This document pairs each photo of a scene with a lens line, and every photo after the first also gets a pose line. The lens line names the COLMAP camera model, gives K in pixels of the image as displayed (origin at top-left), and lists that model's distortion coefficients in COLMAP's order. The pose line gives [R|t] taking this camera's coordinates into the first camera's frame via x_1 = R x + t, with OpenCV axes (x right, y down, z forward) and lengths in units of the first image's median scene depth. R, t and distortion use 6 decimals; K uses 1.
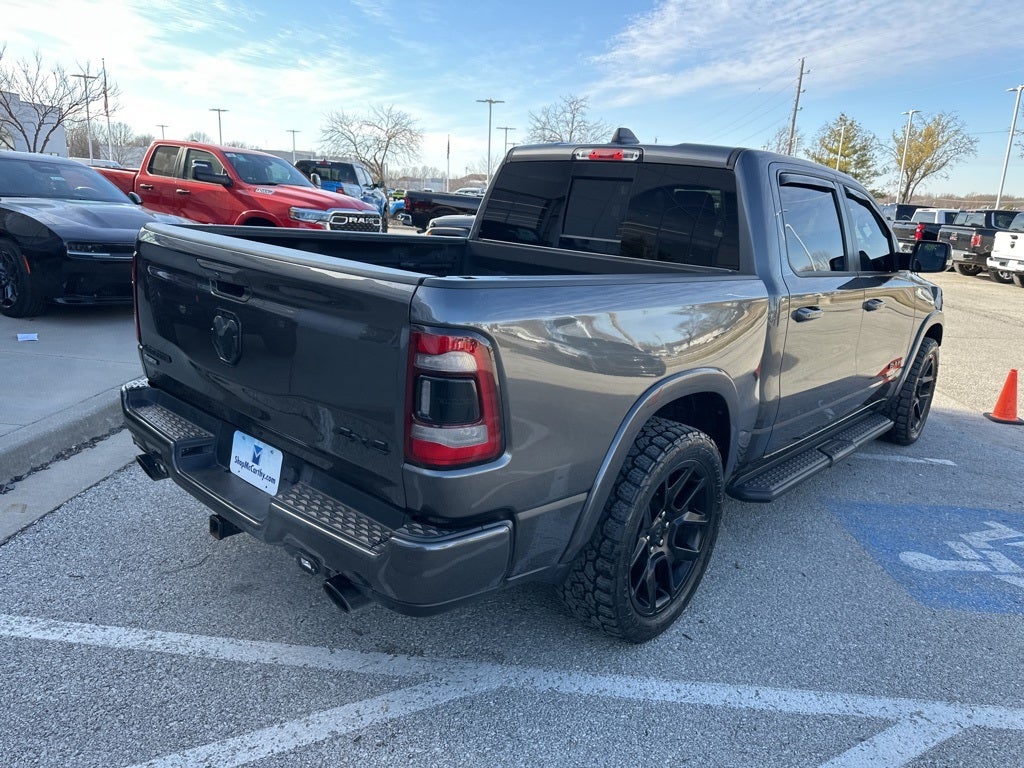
lens RADIAL K [[732.2, 0, 510.7], [0, 732.2, 365.9], [0, 0, 1]] dist [0.034318, -0.044242]
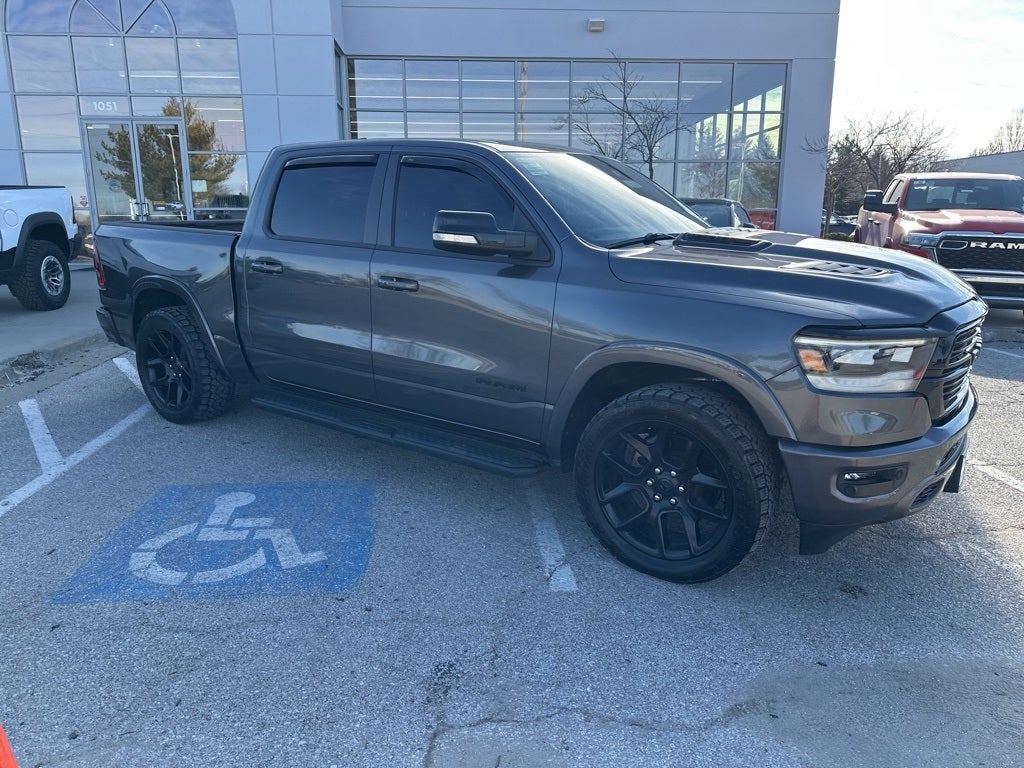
lens RADIAL K [[729.4, 0, 508.2], [0, 729.4, 379.6], [0, 0, 1]] dist [0.033488, -0.037612]
pose [[0.098411, 0.159030, -0.982357, 1.426382], [-0.222119, 0.965755, 0.134091, -0.121506], [0.970040, 0.205004, 0.130364, 1.062165]]
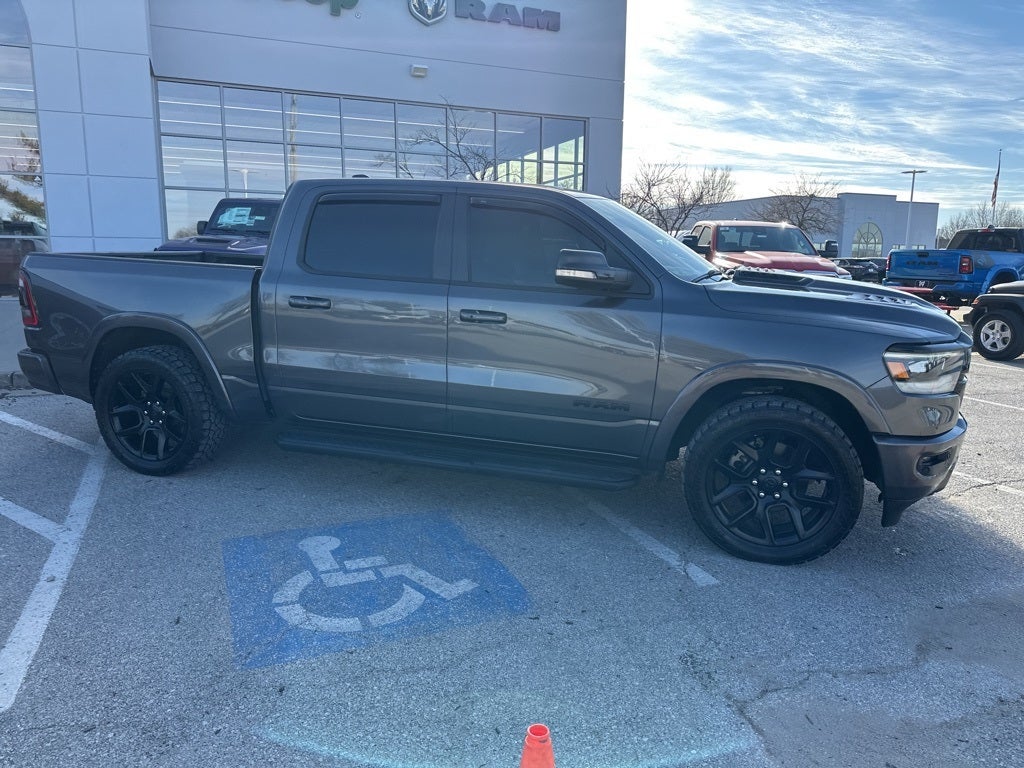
lens RADIAL K [[724.0, 0, 508.4], [0, 724.0, 373.4], [0, 0, 1]] dist [0.042356, -0.045690]
pose [[0.416421, 0.096376, -0.904049, 1.374997], [-0.198090, 0.980094, 0.013240, -0.031336], [0.887330, 0.173570, 0.427223, 0.663161]]
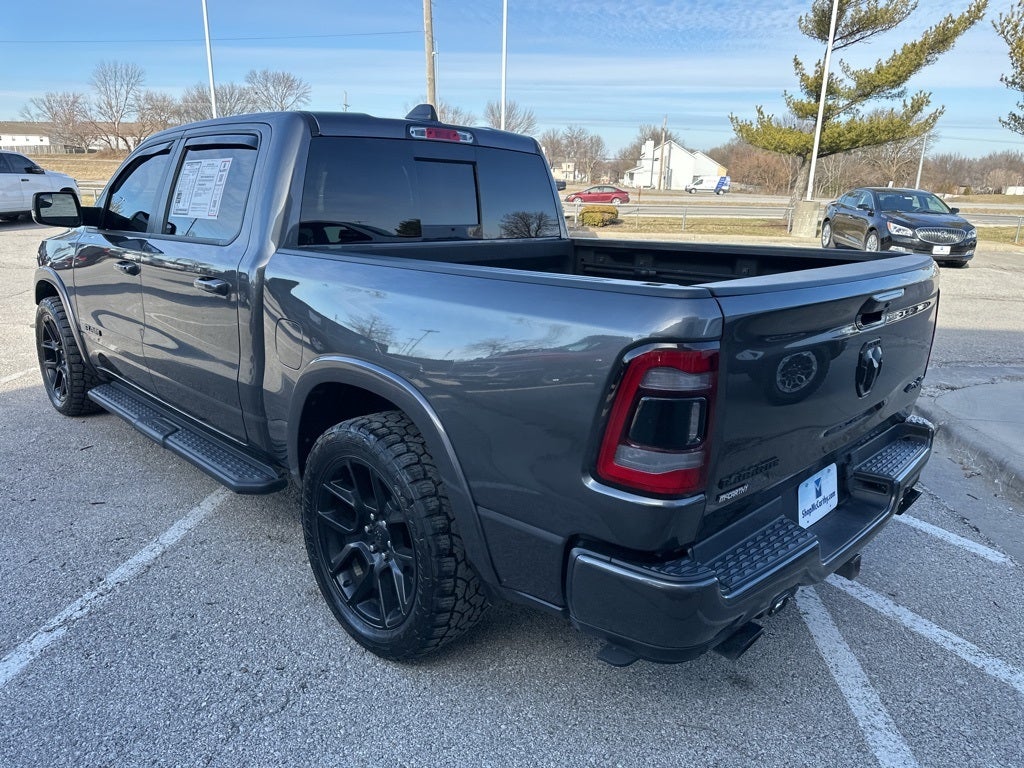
lens RADIAL K [[731.9, 0, 508.4], [0, 731.9, 378.1], [0, 0, 1]] dist [0.010134, -0.010543]
pose [[0.051824, -0.317333, 0.946897, -0.740794], [0.211070, 0.930232, 0.300196, -0.230132], [-0.976096, 0.184304, 0.115188, 0.764437]]
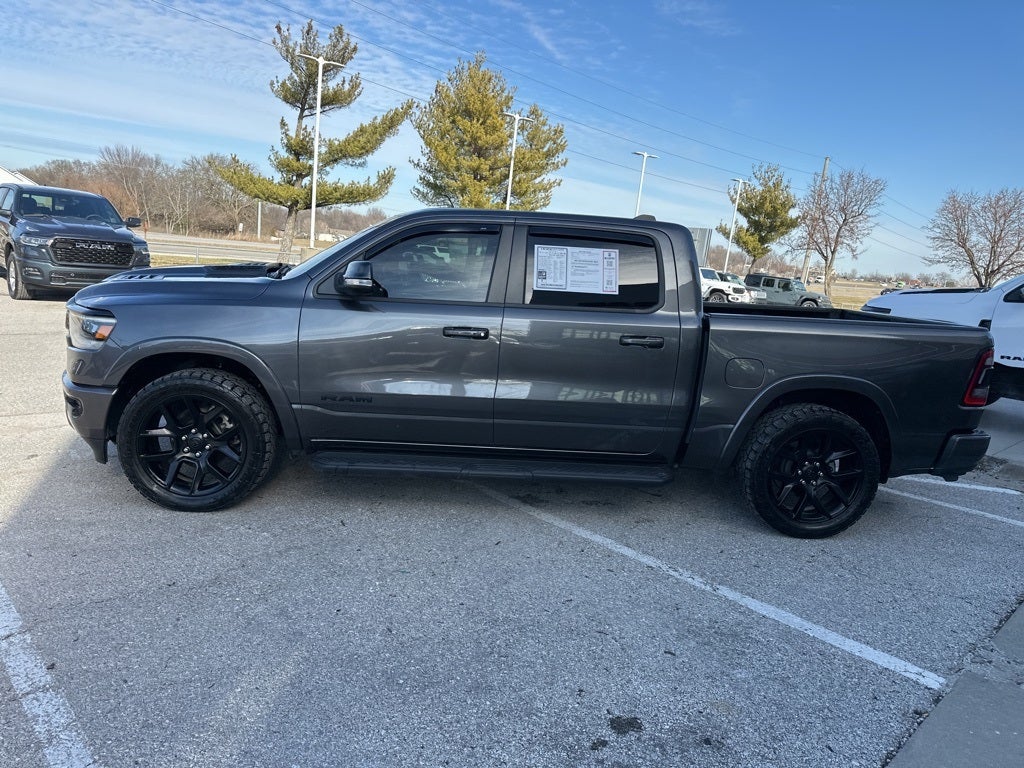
lens RADIAL K [[723.8, 0, 510.6], [0, 723.8, 385.6], [0, 0, 1]] dist [0.053154, -0.051851]
pose [[-0.717318, -0.242247, 0.653277, -0.572642], [0.031945, 0.925191, 0.378154, -0.497026], [-0.696013, 0.292126, -0.655918, 1.954621]]
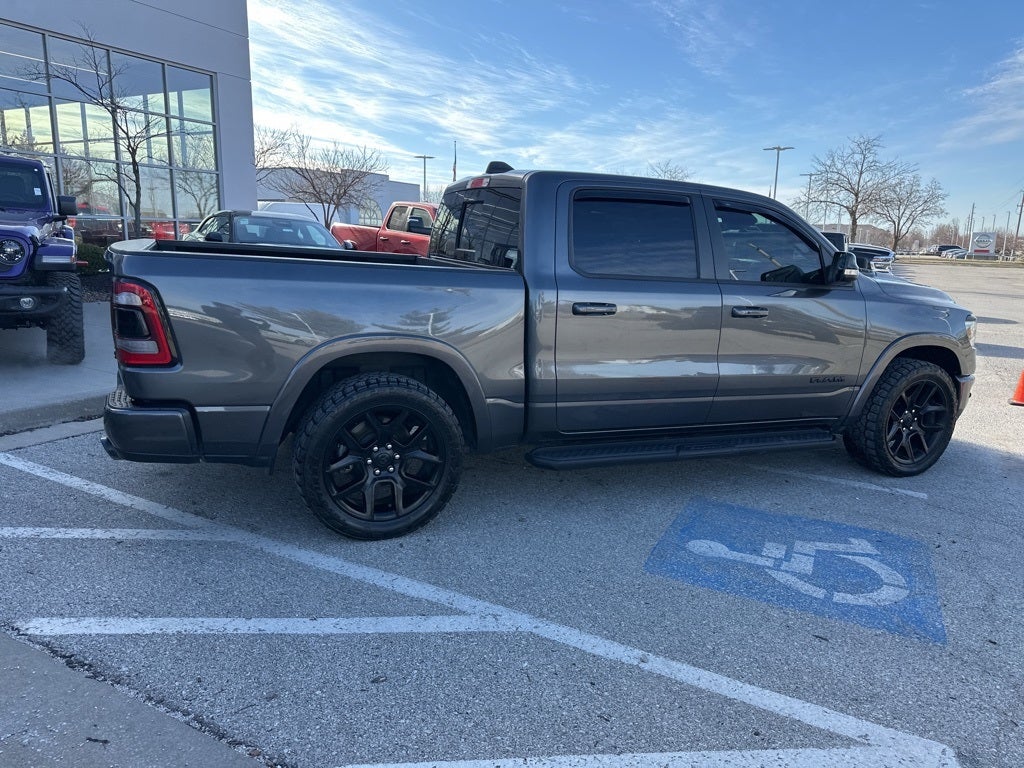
lens RADIAL K [[727.3, 0, 509.8], [0, 727.3, 383.4], [0, 0, 1]] dist [0.034066, -0.038062]
pose [[0.905514, 0.054801, -0.420763, 0.635592], [-0.075869, 0.996556, -0.033481, 0.077411], [0.417479, 0.062240, 0.906553, -0.062554]]
